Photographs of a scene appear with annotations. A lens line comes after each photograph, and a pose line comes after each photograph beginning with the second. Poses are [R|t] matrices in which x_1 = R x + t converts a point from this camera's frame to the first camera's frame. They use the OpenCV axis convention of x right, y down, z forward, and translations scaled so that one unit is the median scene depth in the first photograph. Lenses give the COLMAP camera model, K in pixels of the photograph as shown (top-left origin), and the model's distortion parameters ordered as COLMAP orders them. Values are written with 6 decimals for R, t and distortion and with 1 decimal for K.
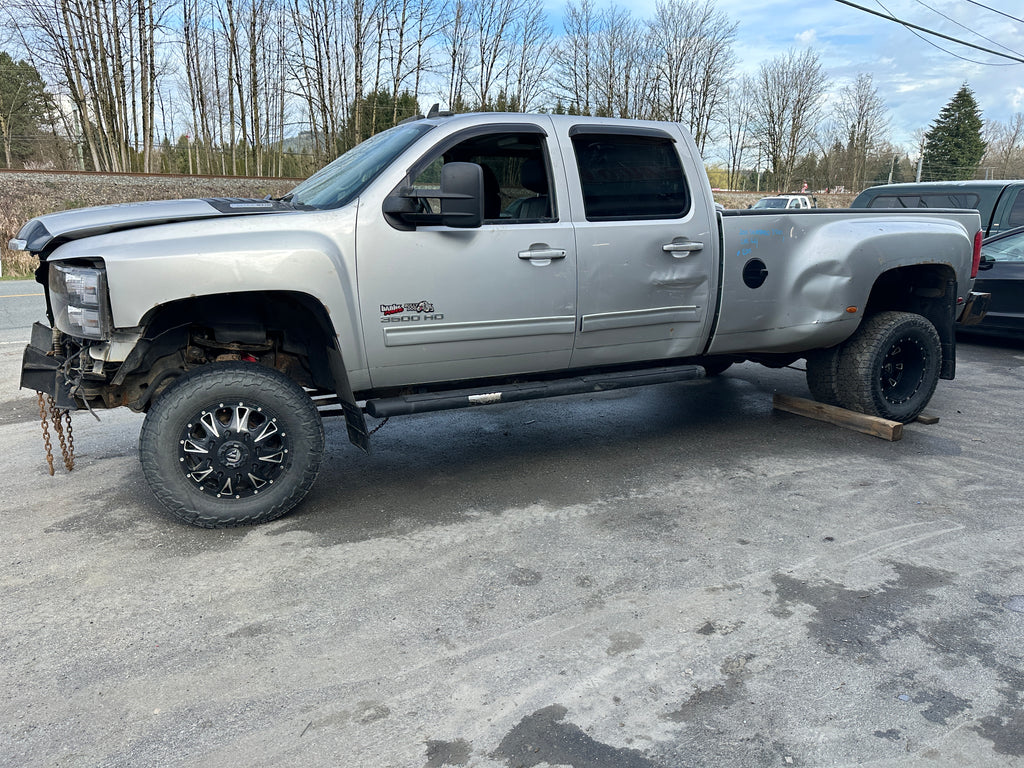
lens RADIAL K [[714.0, 0, 517.5], [0, 714.0, 383.9], [0, 0, 1]] dist [0.051347, -0.064335]
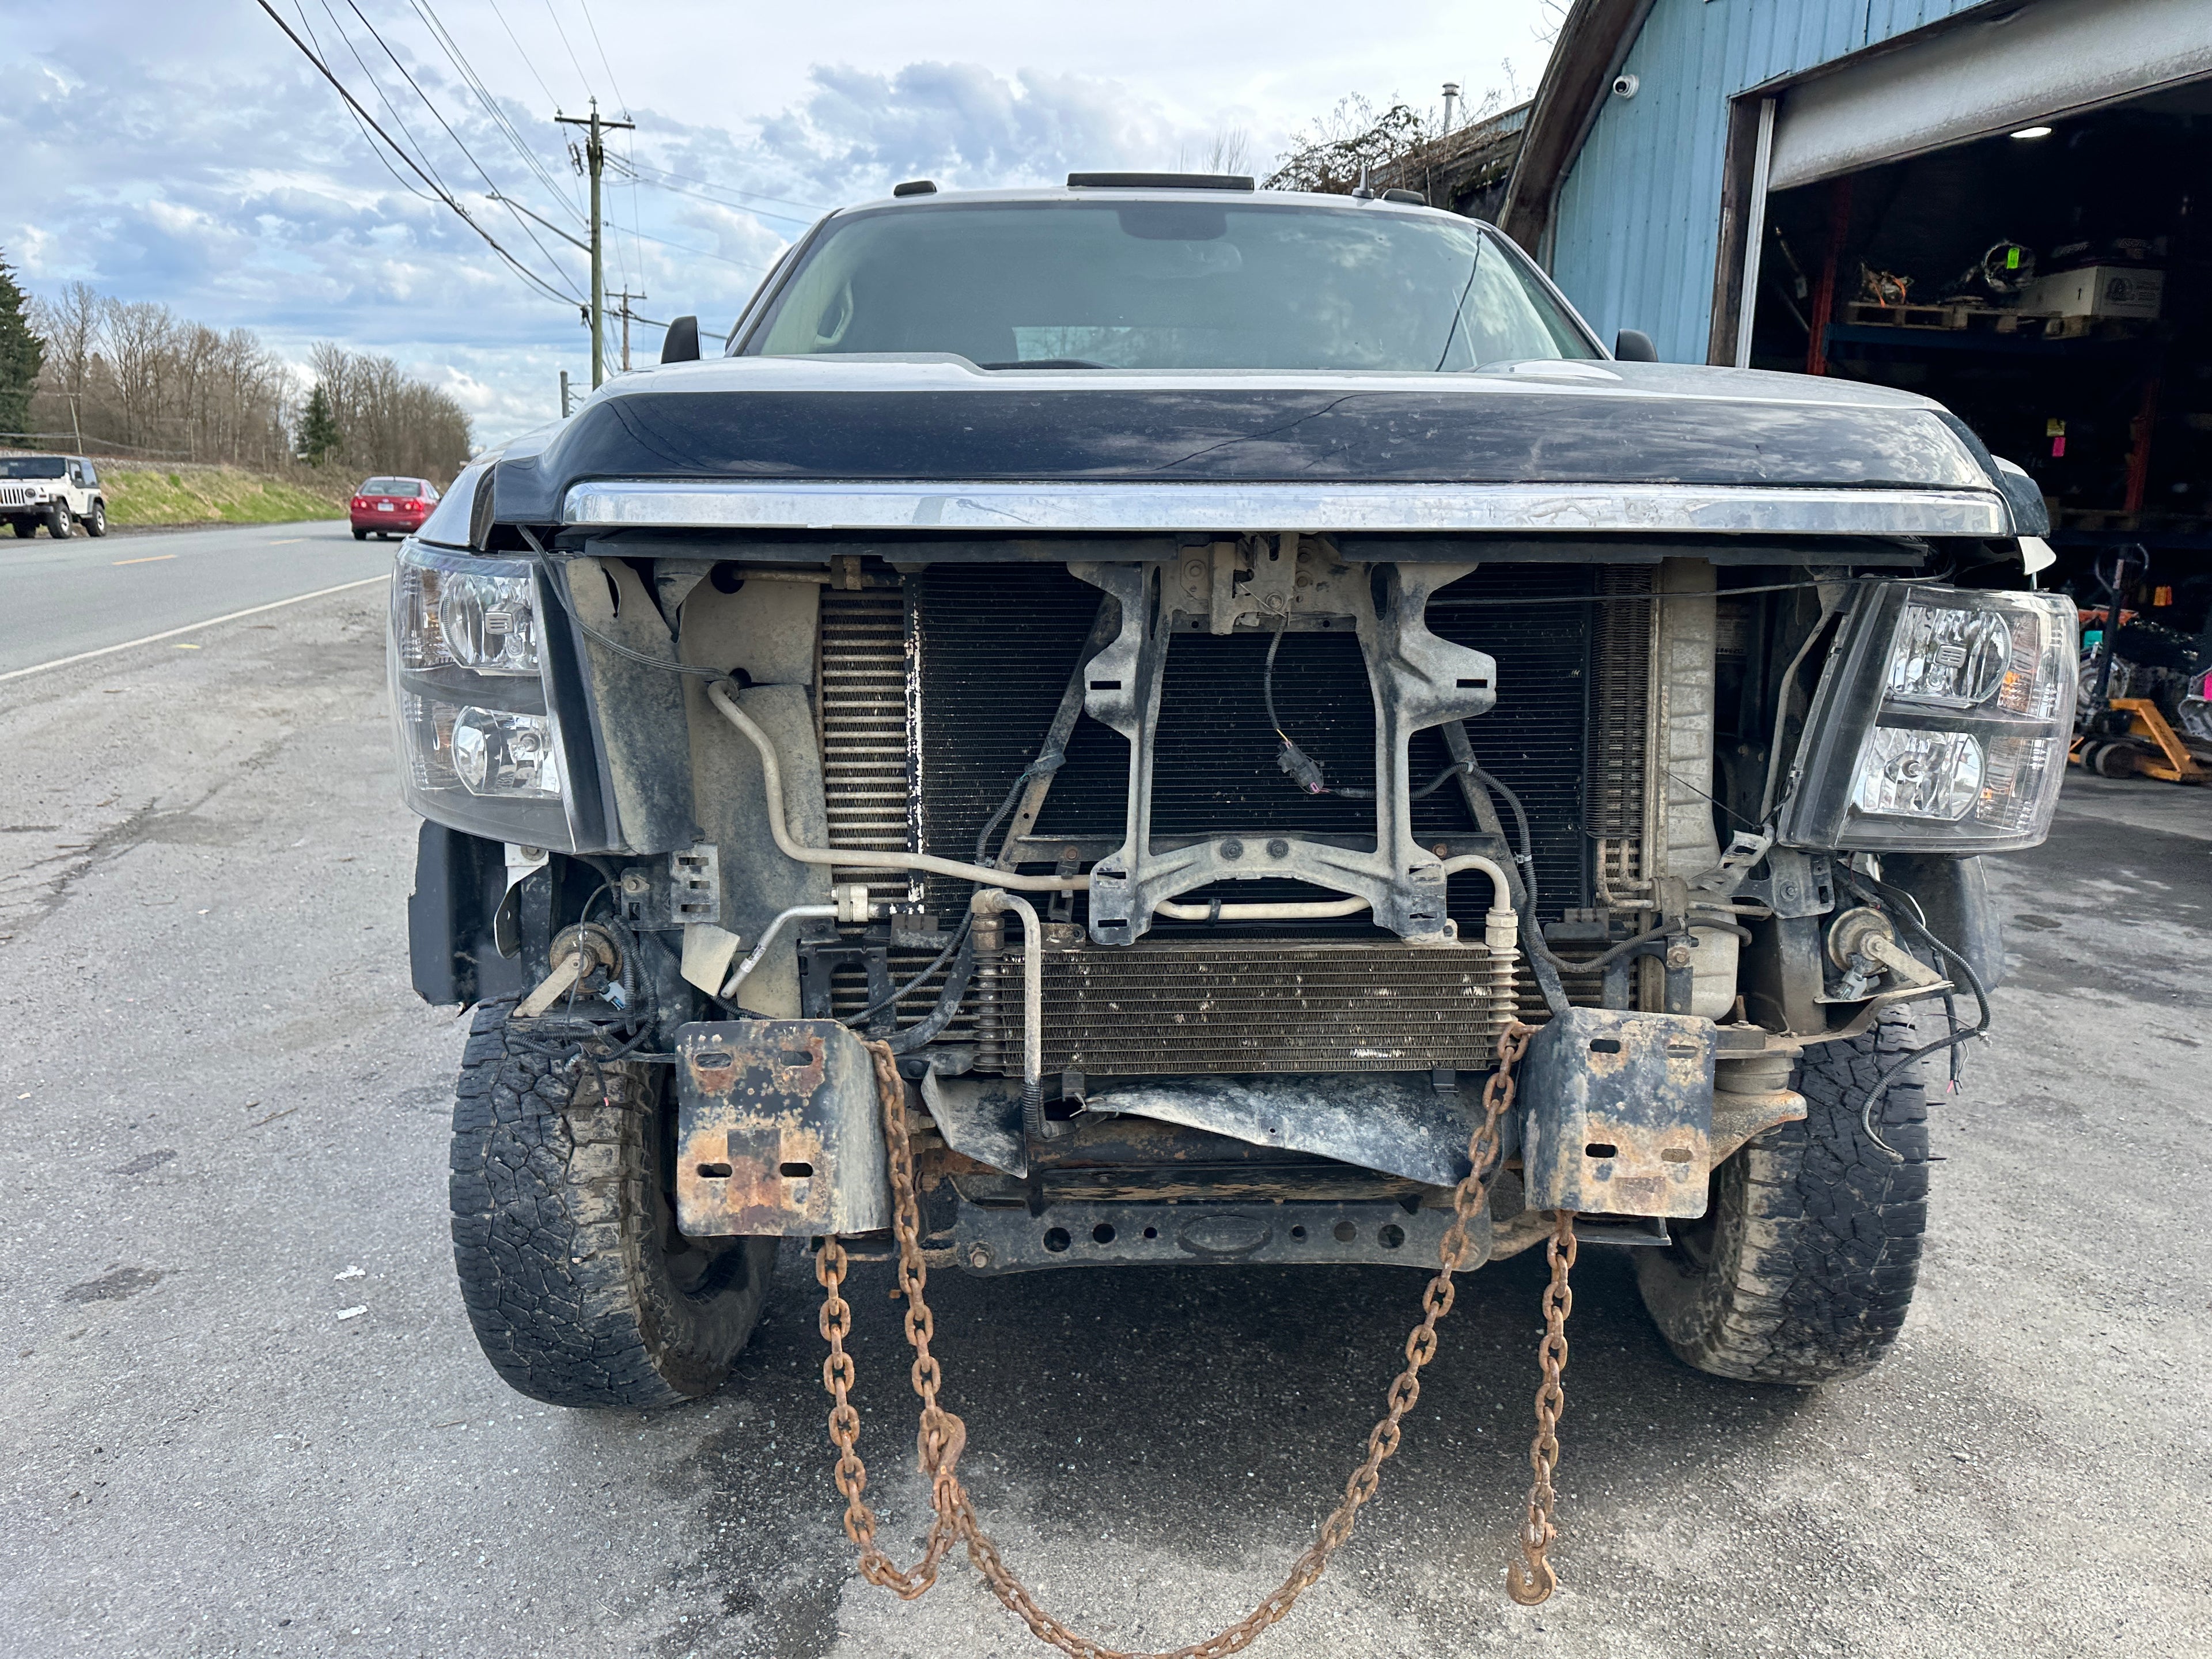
lens RADIAL K [[1554.2, 0, 1100.7], [0, 1554.2, 828.9], [0, 0, 1]] dist [0.026629, -0.038440]
pose [[0.409731, -0.180273, 0.894216, -0.904974], [0.198891, 0.974349, 0.105296, -0.144139], [-0.890260, 0.134708, 0.435075, 0.744972]]
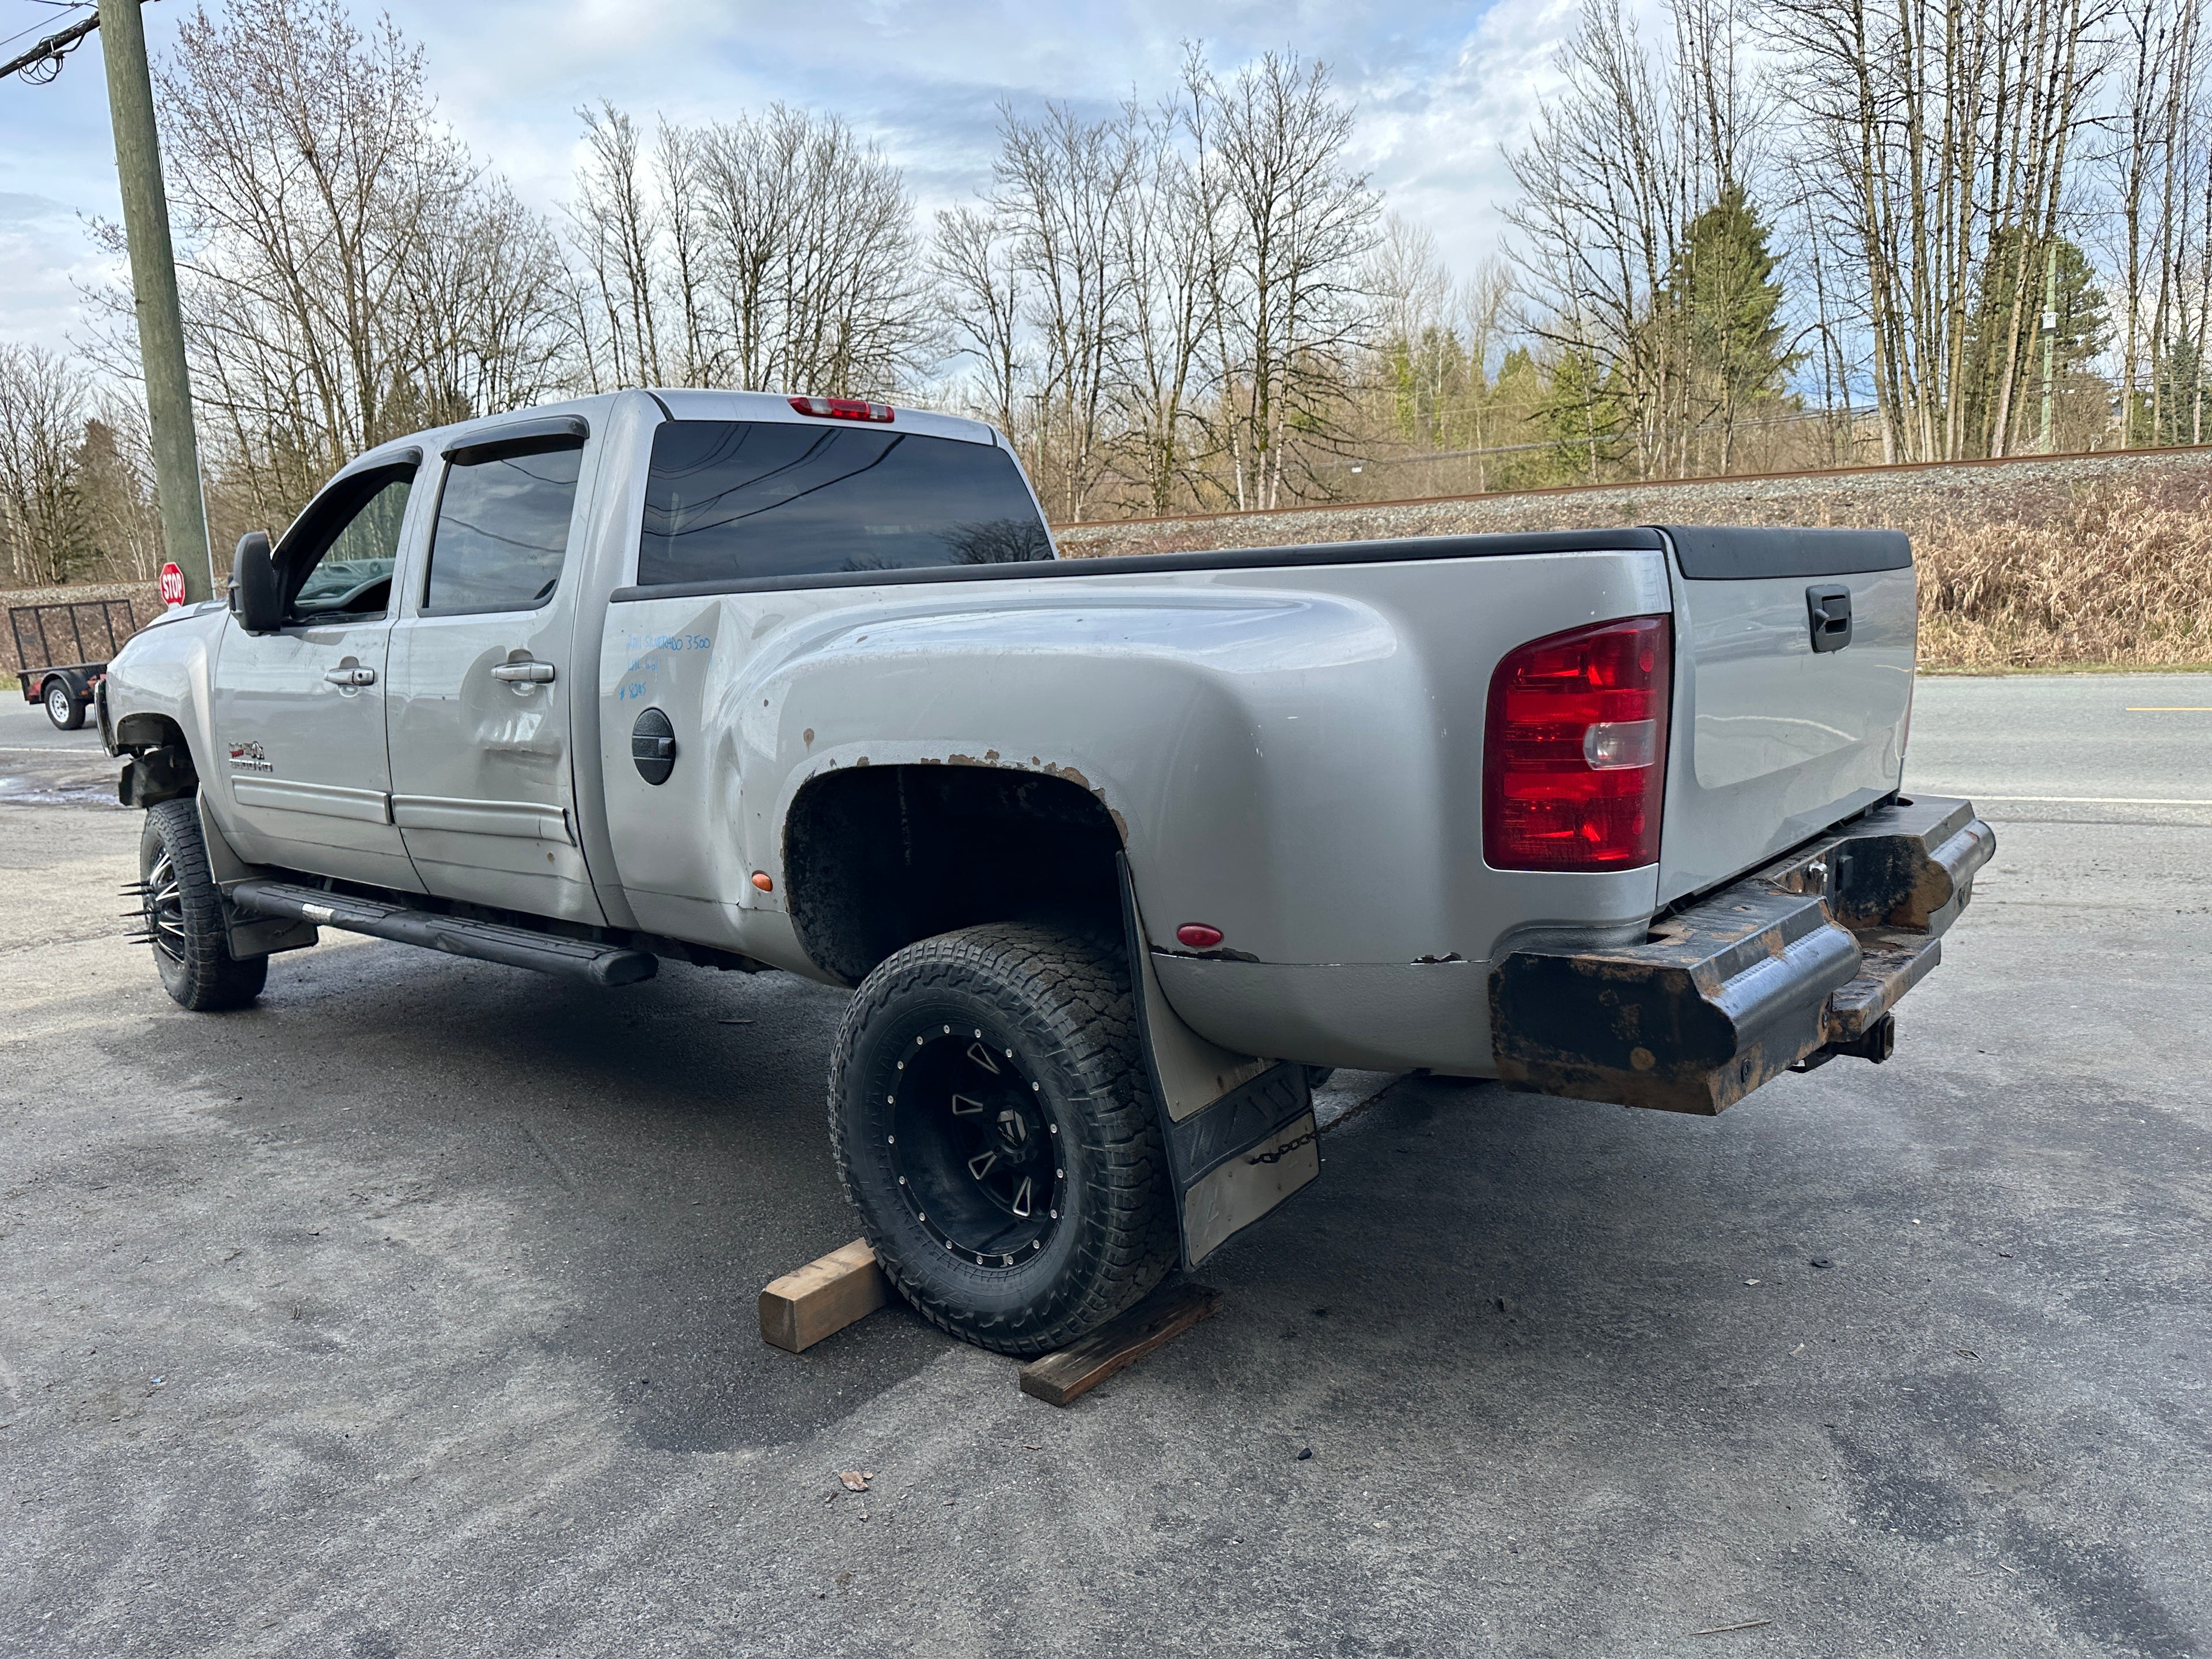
lens RADIAL K [[1550.1, 0, 1103.1], [0, 1550.1, 857.2], [0, 0, 1]] dist [0.041627, -0.071507]
pose [[0.417435, 0.135376, -0.898566, 1.233331], [-0.166158, 0.983541, 0.070988, -0.200048], [0.893386, 0.119671, 0.433059, 0.909828]]
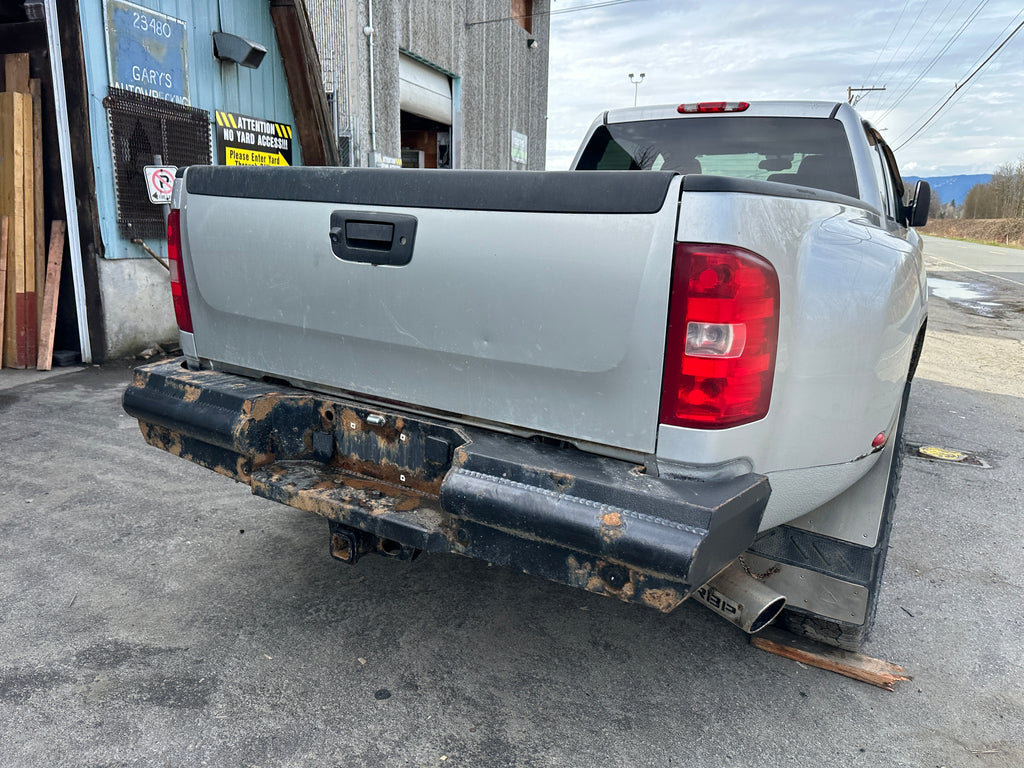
lens RADIAL K [[719.0, 0, 514.0], [0, 719.0, 384.3], [0, 0, 1]] dist [0.039136, -0.050616]
pose [[-0.842480, 0.092019, -0.530810, 0.906283], [-0.160867, 0.897381, 0.410887, -0.419646], [0.514149, 0.431554, -0.741224, 1.871104]]
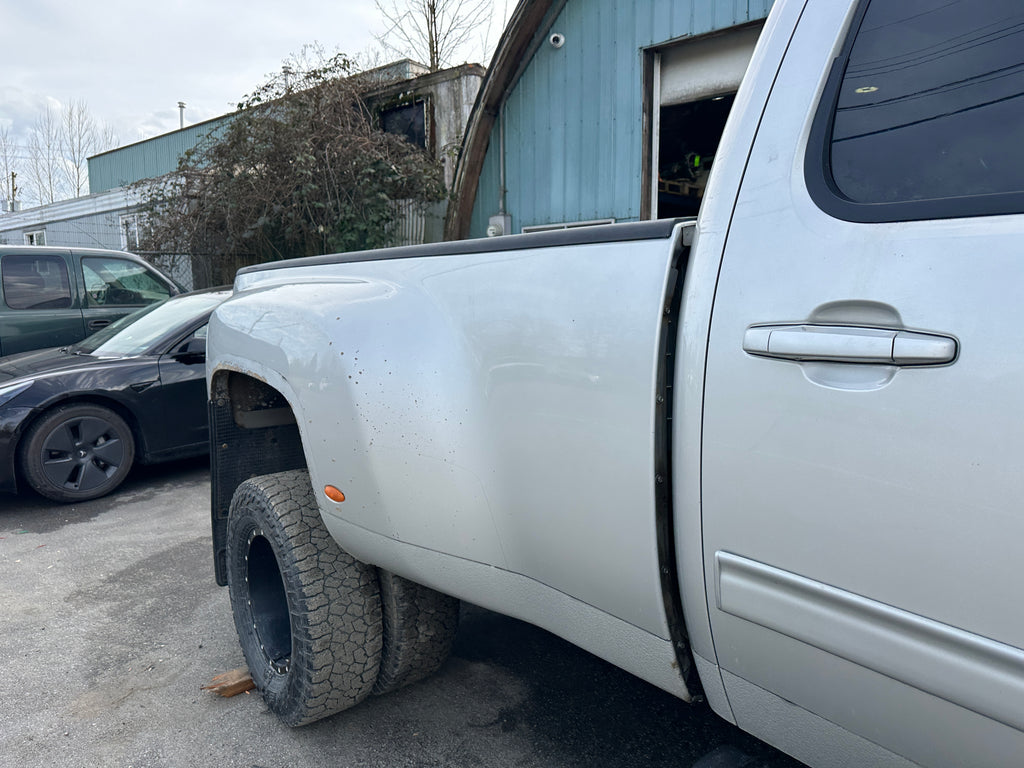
lens RADIAL K [[719.5, 0, 509.6], [0, 719.5, 383.7], [0, 0, 1]] dist [0.026629, -0.038440]
pose [[-0.190044, -0.121437, 0.974236, -0.173645], [0.244406, 0.955229, 0.166744, -0.327812], [-0.950867, 0.269798, -0.151855, 1.512558]]
